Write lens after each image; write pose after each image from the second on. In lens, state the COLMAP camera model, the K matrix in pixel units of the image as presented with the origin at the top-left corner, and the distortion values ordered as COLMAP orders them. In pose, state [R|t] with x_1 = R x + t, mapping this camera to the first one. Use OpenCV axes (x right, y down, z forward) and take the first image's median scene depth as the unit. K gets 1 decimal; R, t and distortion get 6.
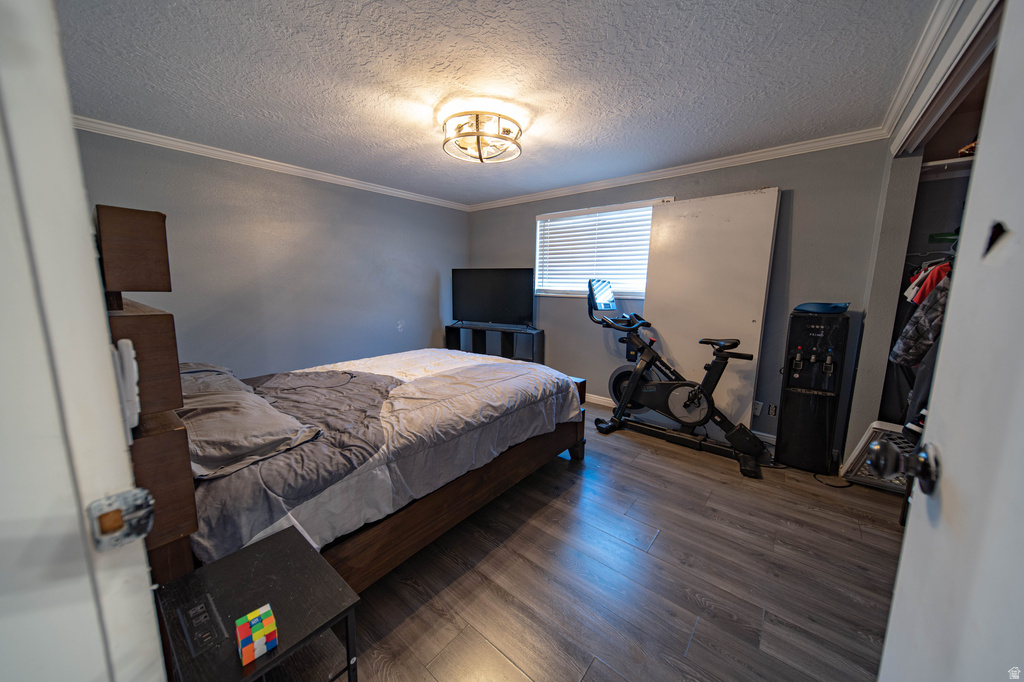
lens RADIAL K [[354.7, 0, 508.9], [0, 354.7, 337.7], [0, 0, 1]] dist [0.006450, -0.000360]
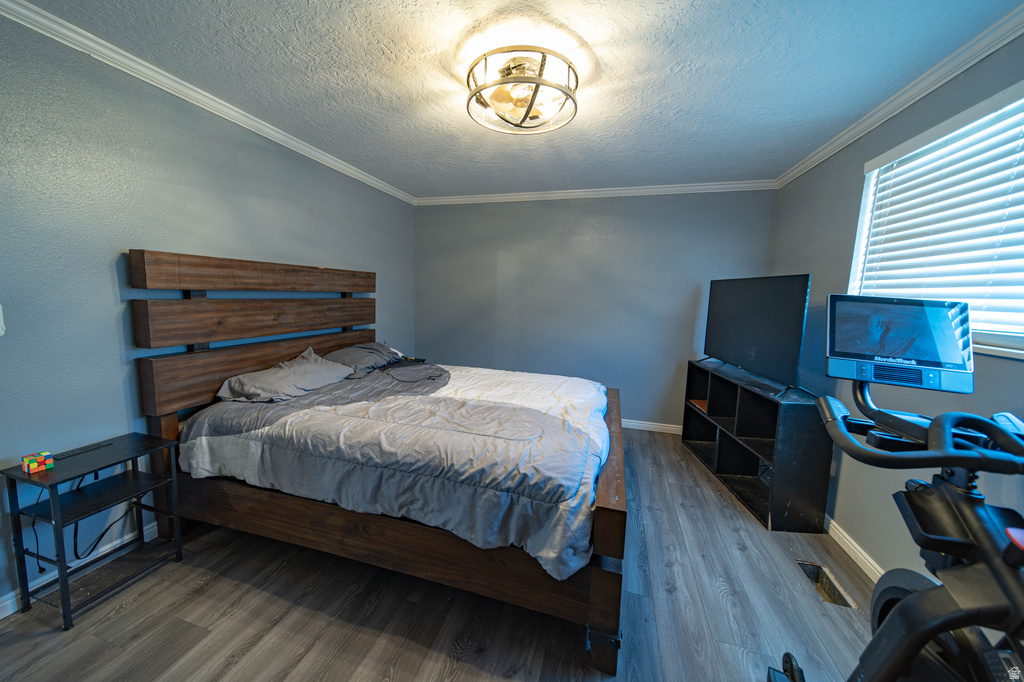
lens RADIAL K [[354.7, 0, 511.2], [0, 354.7, 335.6], [0, 0, 1]] dist [0.006450, -0.000360]
pose [[0.405411, 0.115906, -0.906757, 0.693184], [-0.167810, 0.984509, 0.050816, -0.128488], [0.898600, 0.131561, 0.418581, 0.828421]]
